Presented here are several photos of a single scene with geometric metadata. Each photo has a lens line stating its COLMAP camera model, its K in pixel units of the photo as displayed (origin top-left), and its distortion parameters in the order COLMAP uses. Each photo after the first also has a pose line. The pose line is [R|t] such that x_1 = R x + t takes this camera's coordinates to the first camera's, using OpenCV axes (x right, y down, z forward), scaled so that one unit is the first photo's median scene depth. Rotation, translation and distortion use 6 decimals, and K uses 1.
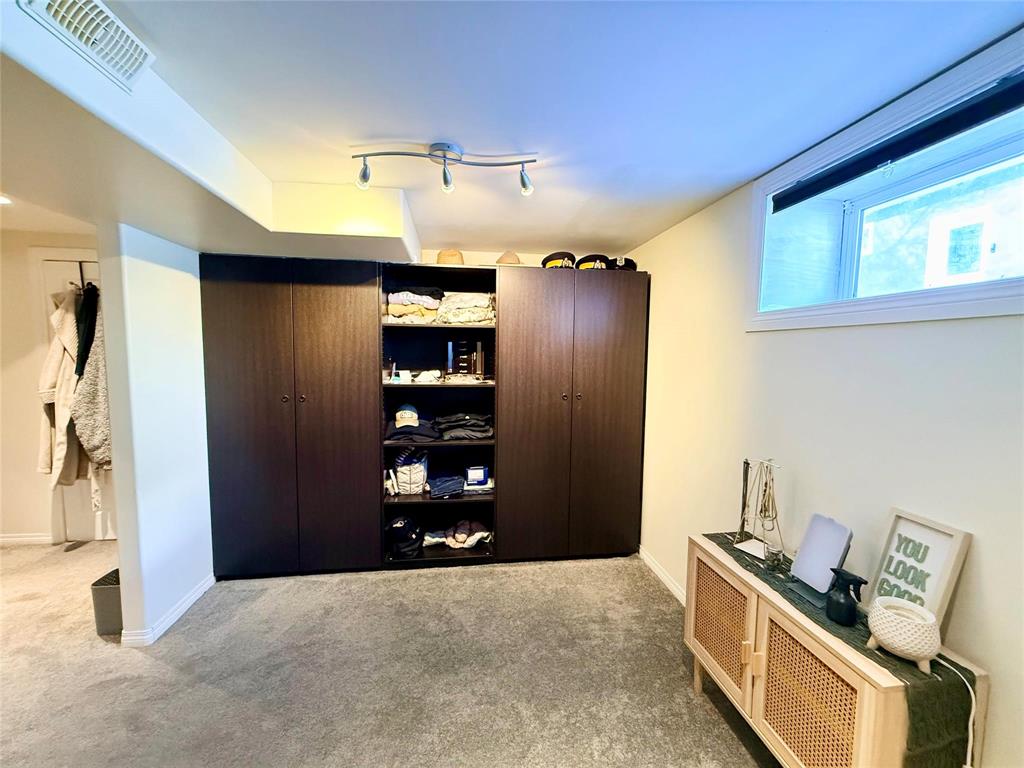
lens RADIAL K [[406.7, 0, 510.0], [0, 406.7, 385.2], [0, 0, 1]] dist [-0.000483, 0.000395]
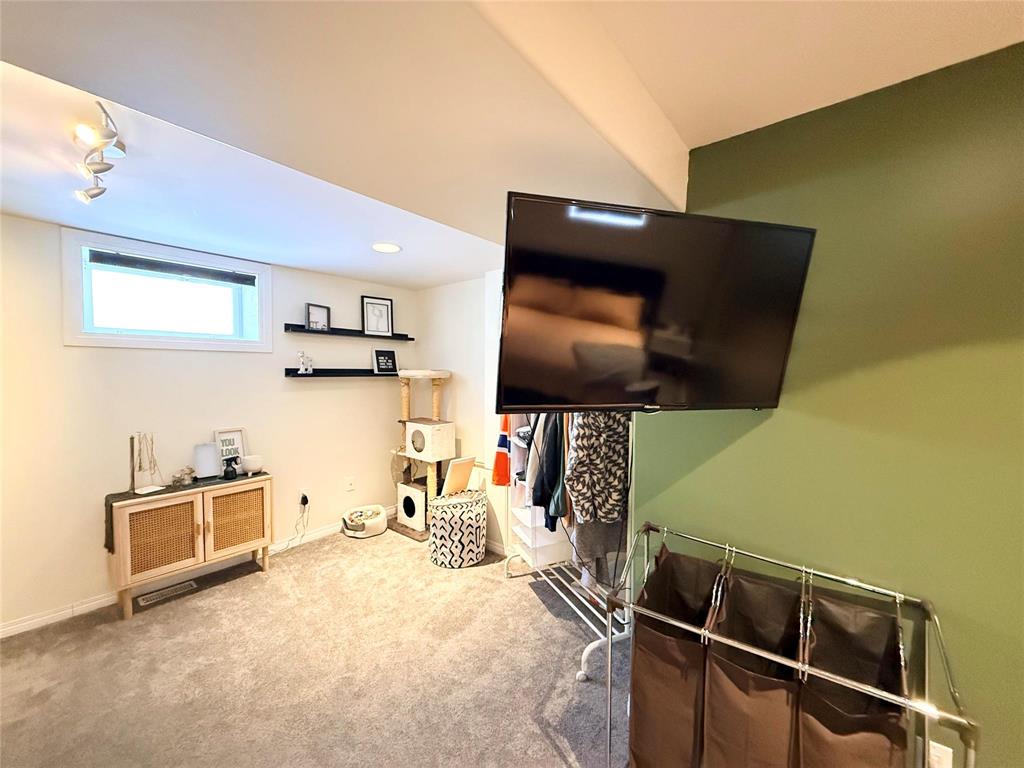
lens RADIAL K [[406.7, 0, 510.0], [0, 406.7, 385.2], [0, 0, 1]] dist [-0.000483, 0.000395]
pose [[-0.669164, -0.043211, 0.741857, -0.844251], [0.047186, 0.993823, 0.100450, -0.047773], [-0.741615, 0.102223, -0.662991, 0.567401]]
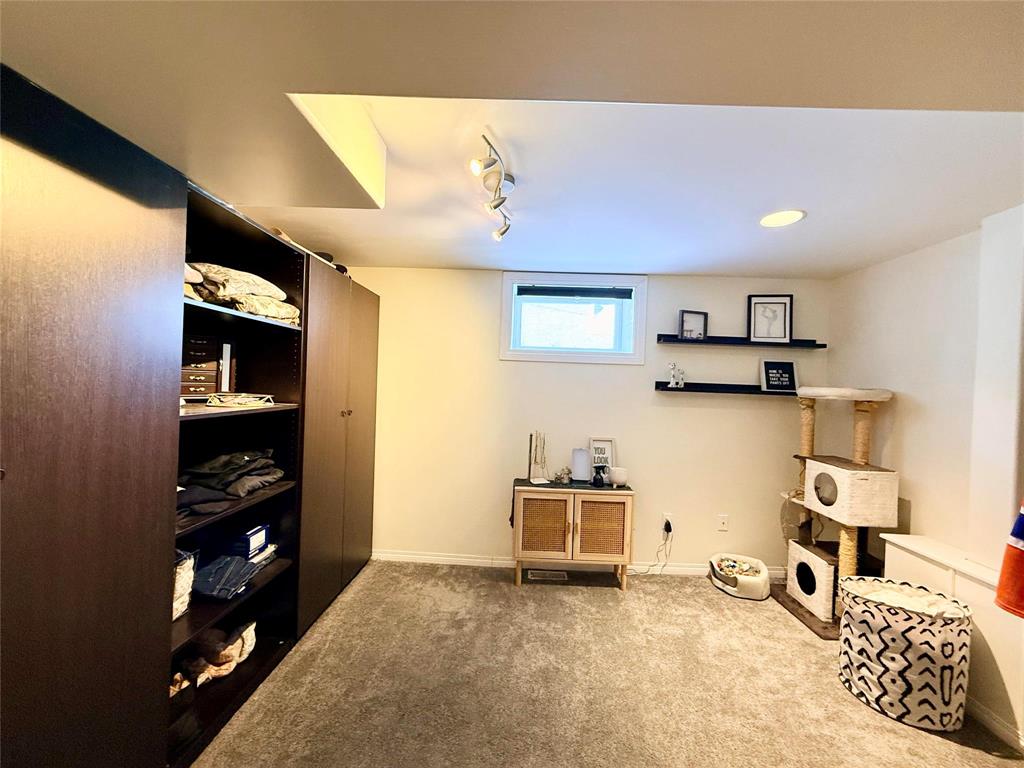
lens RADIAL K [[406.7, 0, 510.0], [0, 406.7, 385.2], [0, 0, 1]] dist [-0.000483, 0.000395]
pose [[0.166658, -0.013122, 0.985927, -0.702231], [0.046593, 0.998899, 0.005419, -0.023344], [-0.984913, 0.045034, 0.167086, 0.473822]]
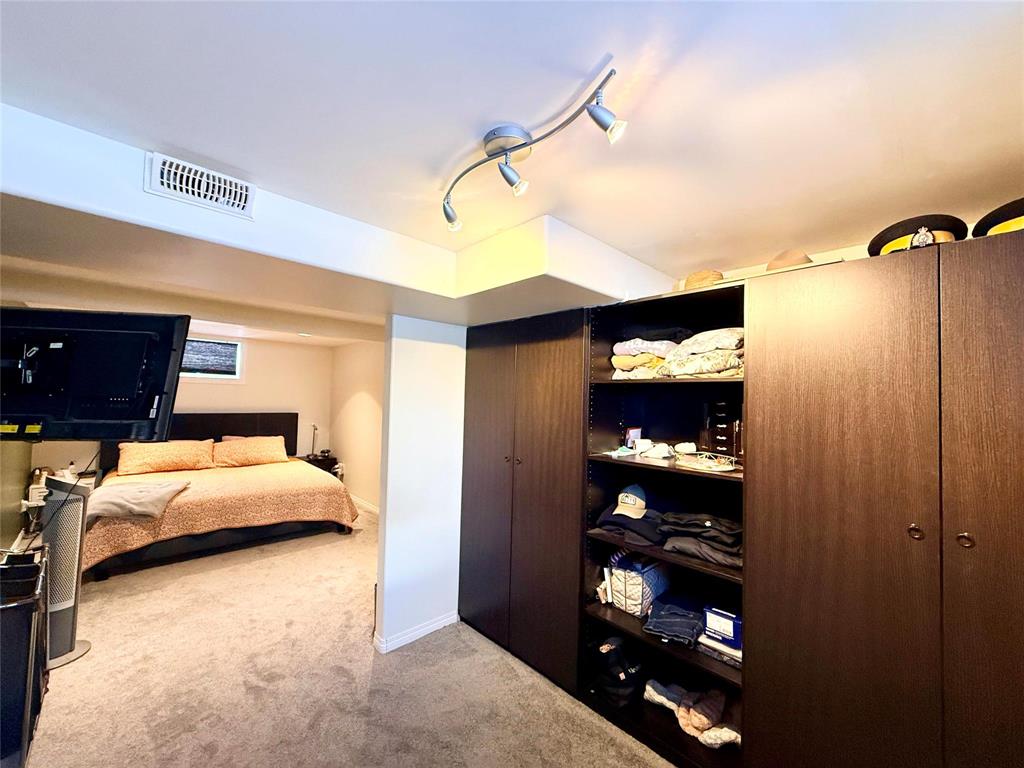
lens RADIAL K [[406.7, 0, 510.0], [0, 406.7, 385.2], [0, 0, 1]] dist [-0.000483, 0.000395]
pose [[0.586762, -0.023617, -0.809415, 0.235897], [-0.084508, 0.992330, -0.090216, -0.051525], [0.805338, 0.121337, 0.580266, 0.371692]]
